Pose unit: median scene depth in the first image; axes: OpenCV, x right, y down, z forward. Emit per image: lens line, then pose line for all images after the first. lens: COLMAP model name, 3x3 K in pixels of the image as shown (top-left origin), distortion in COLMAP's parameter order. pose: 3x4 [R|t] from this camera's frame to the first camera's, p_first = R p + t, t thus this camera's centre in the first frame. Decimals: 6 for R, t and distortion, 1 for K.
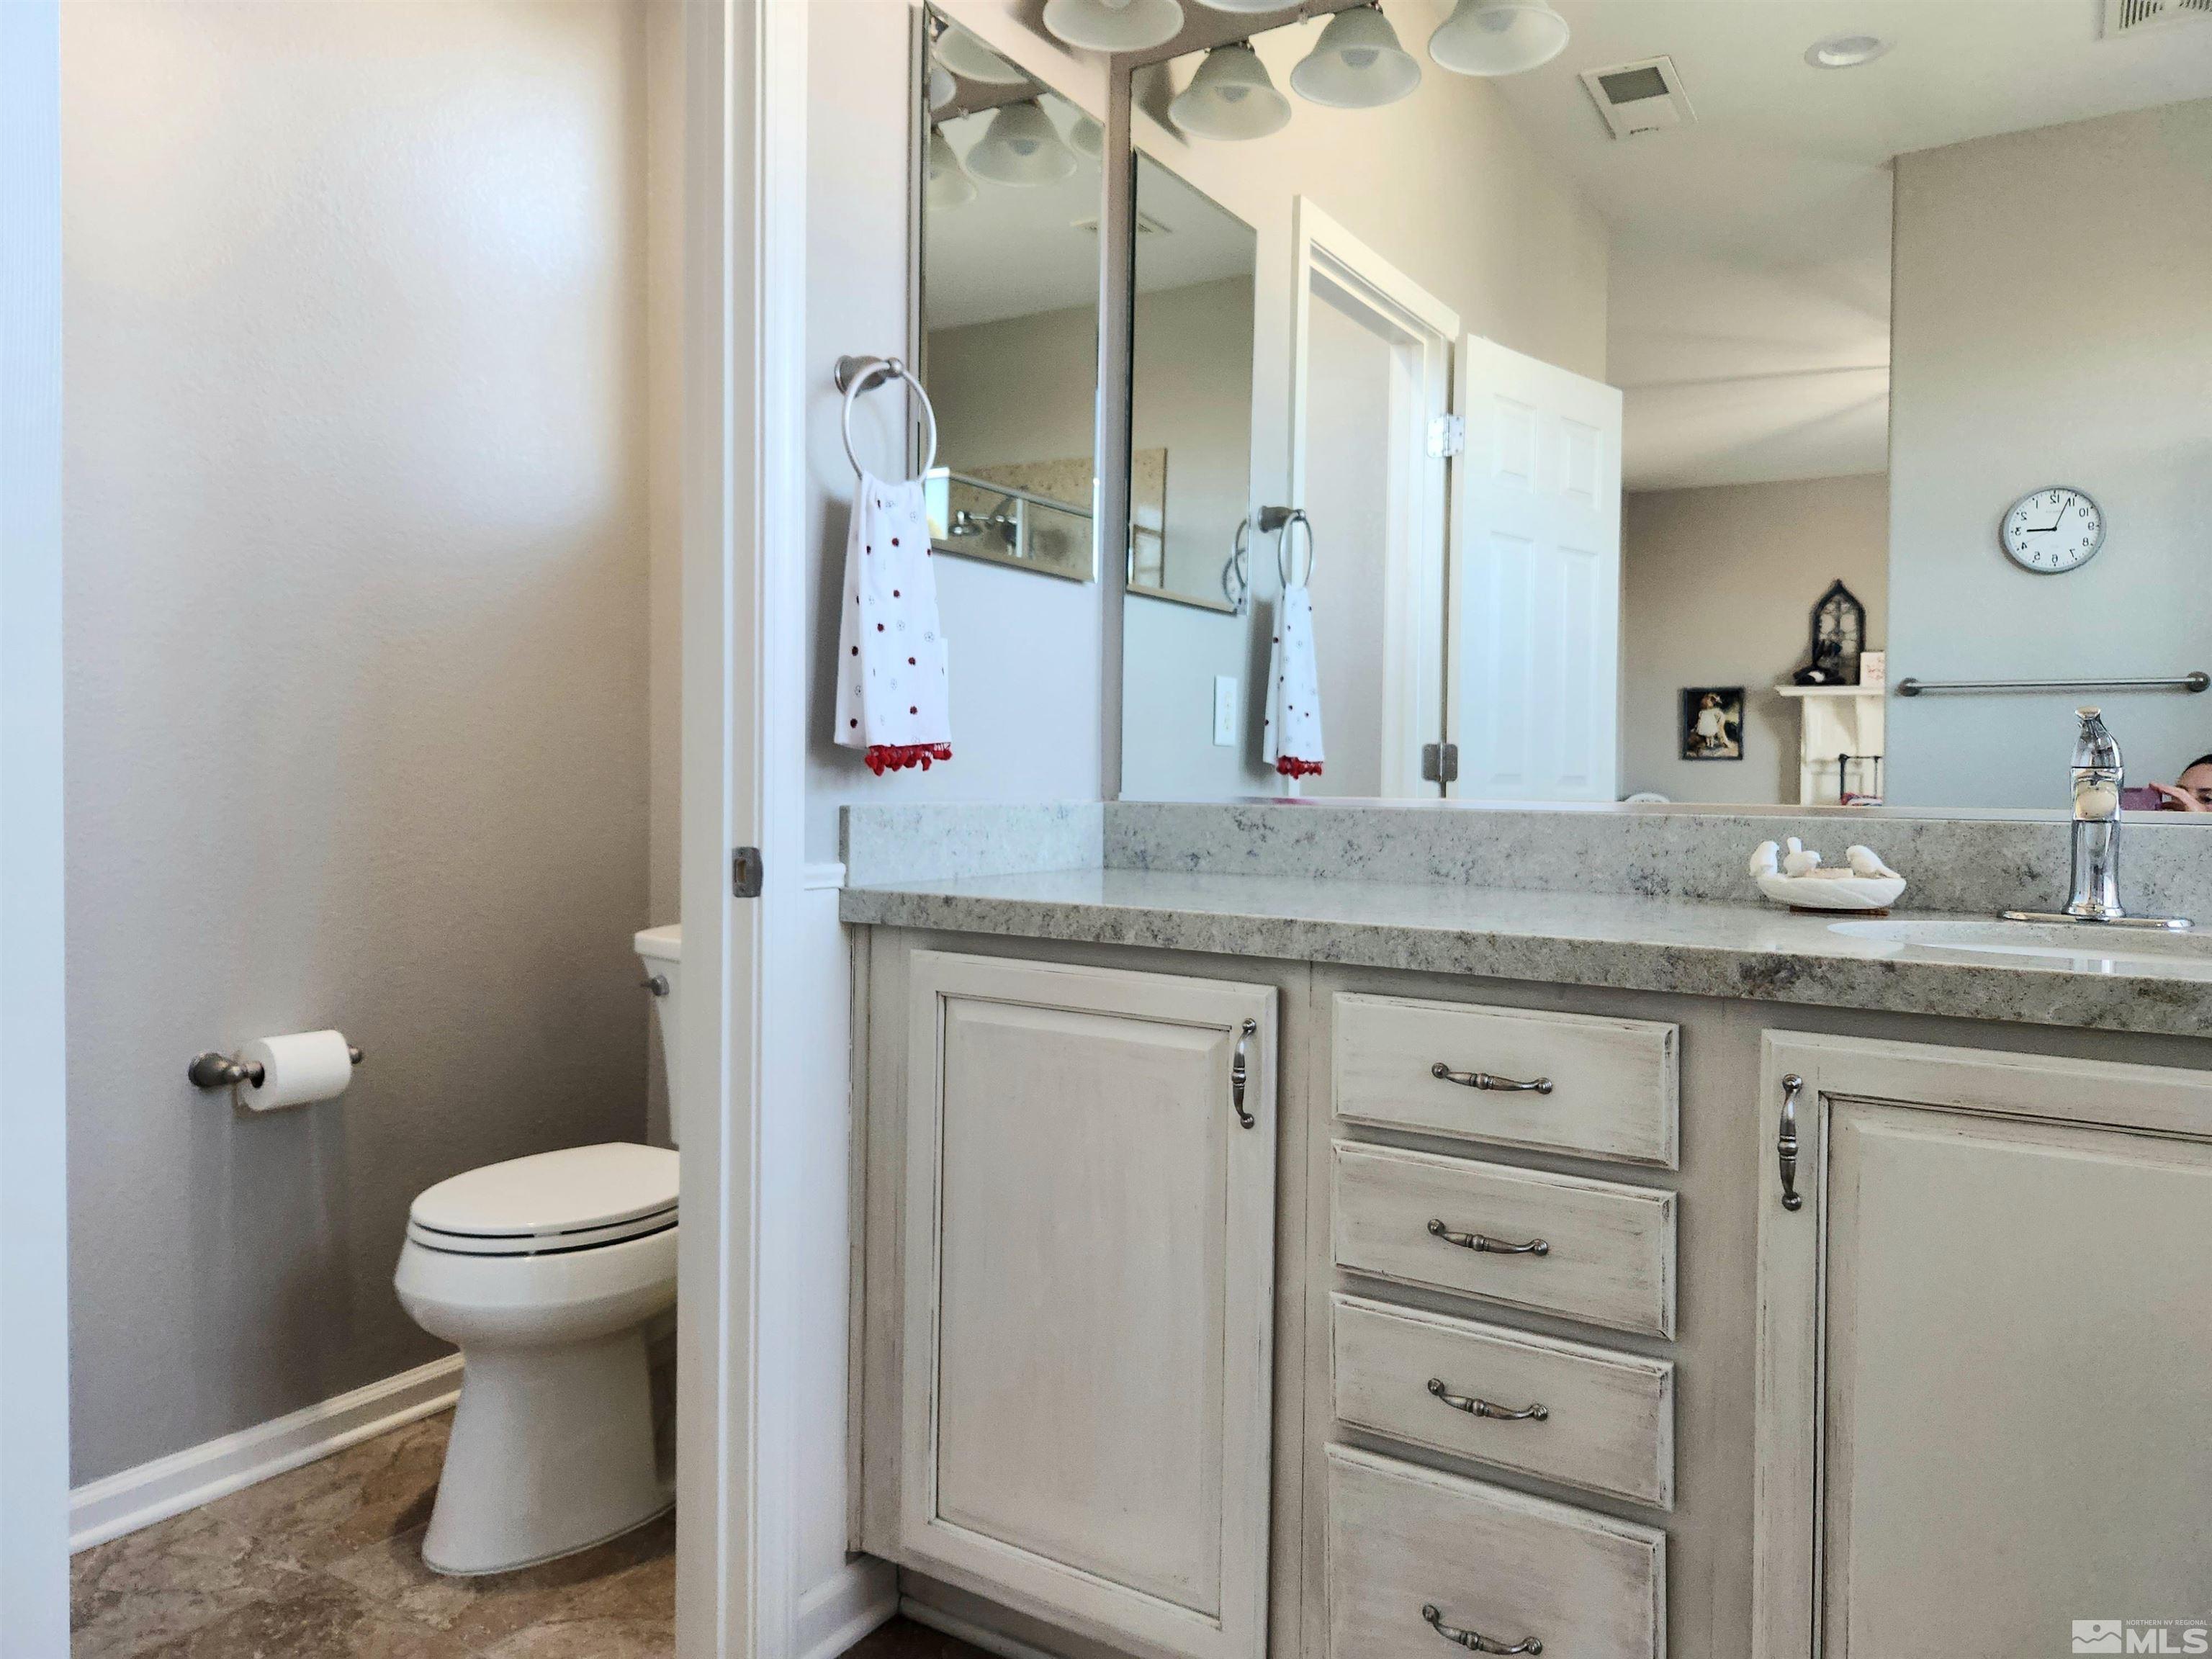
lens RADIAL K [[1484.7, 0, 1106.9], [0, 1484.7, 812.3], [0, 0, 1]] dist [0.066421, -0.053040]
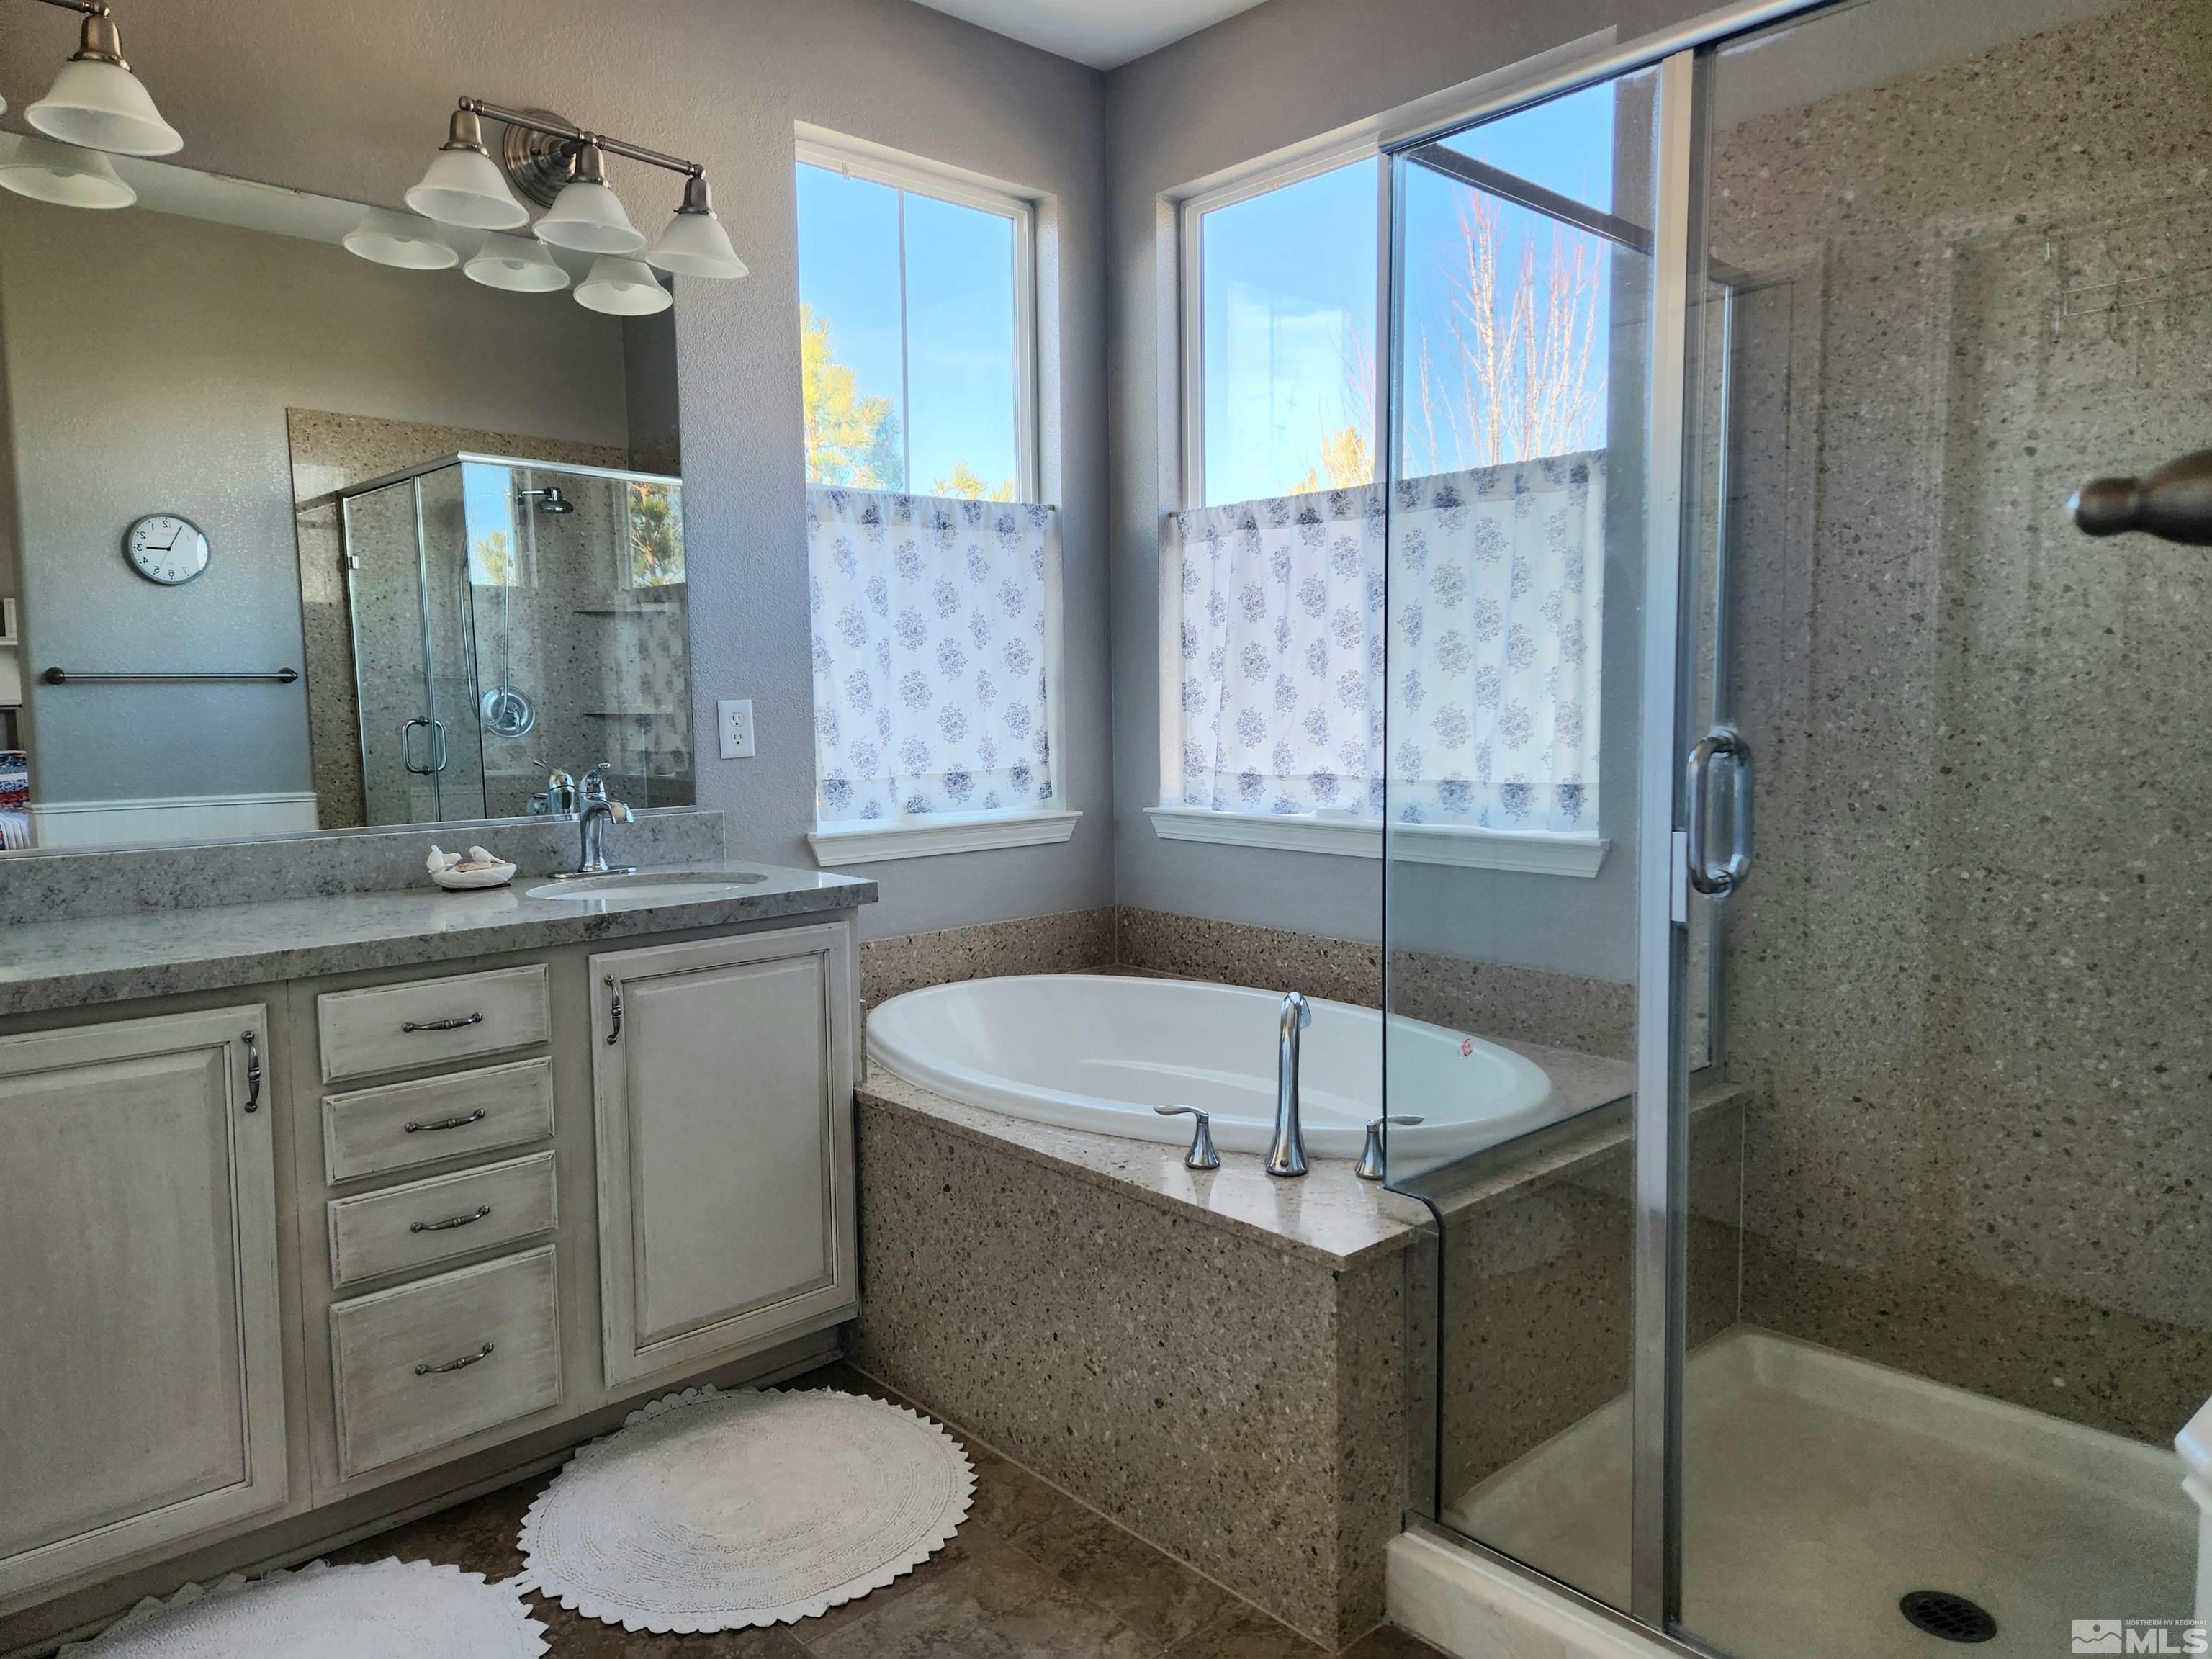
lens RADIAL K [[1484.7, 0, 1101.2], [0, 1484.7, 834.5], [0, 0, 1]] dist [0.066421, -0.053040]
pose [[0.257973, -0.108071, 0.960089, -0.997017], [0.038461, 0.994085, 0.101563, -0.145451], [-0.965386, 0.010725, 0.260604, -0.091929]]
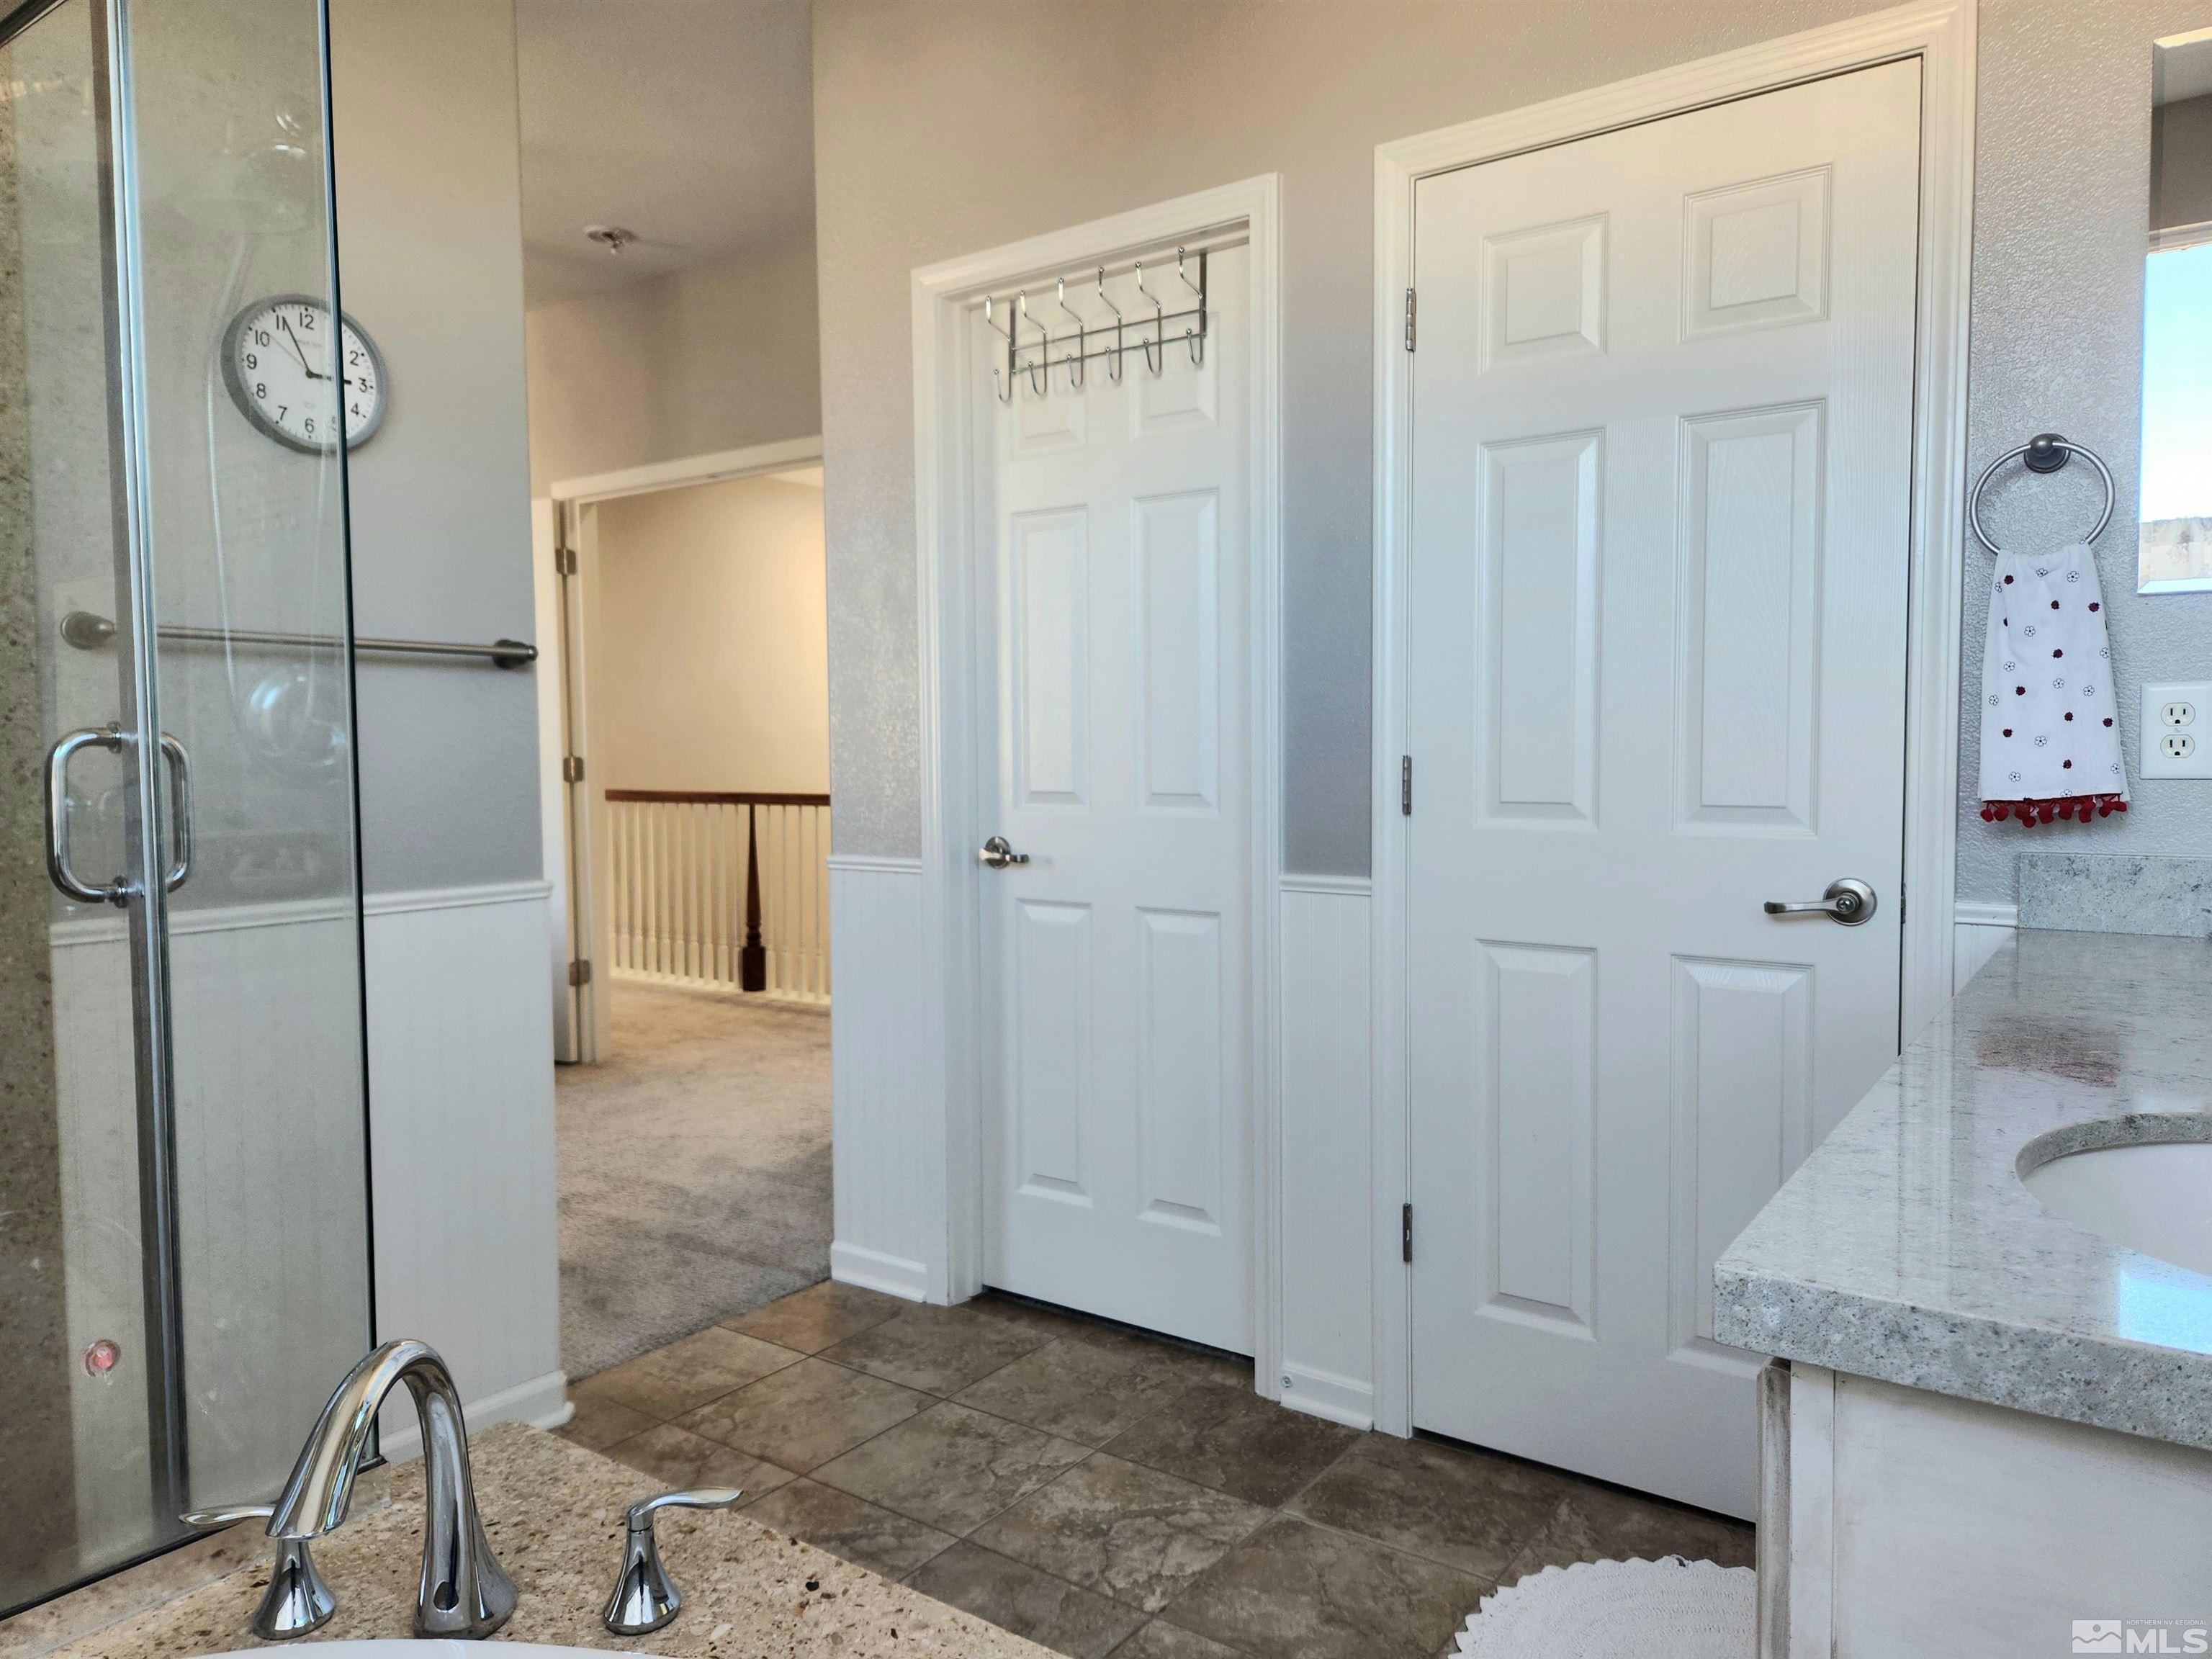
lens RADIAL K [[1484.7, 0, 1106.9], [0, 1484.7, 823.3], [0, 0, 1]] dist [0.066421, -0.053040]
pose [[-0.058575, 0.046245, -0.997211, 1.227898], [-0.019236, 0.998689, 0.047443, -0.082636], [0.998098, 0.021961, -0.057609, 0.504373]]
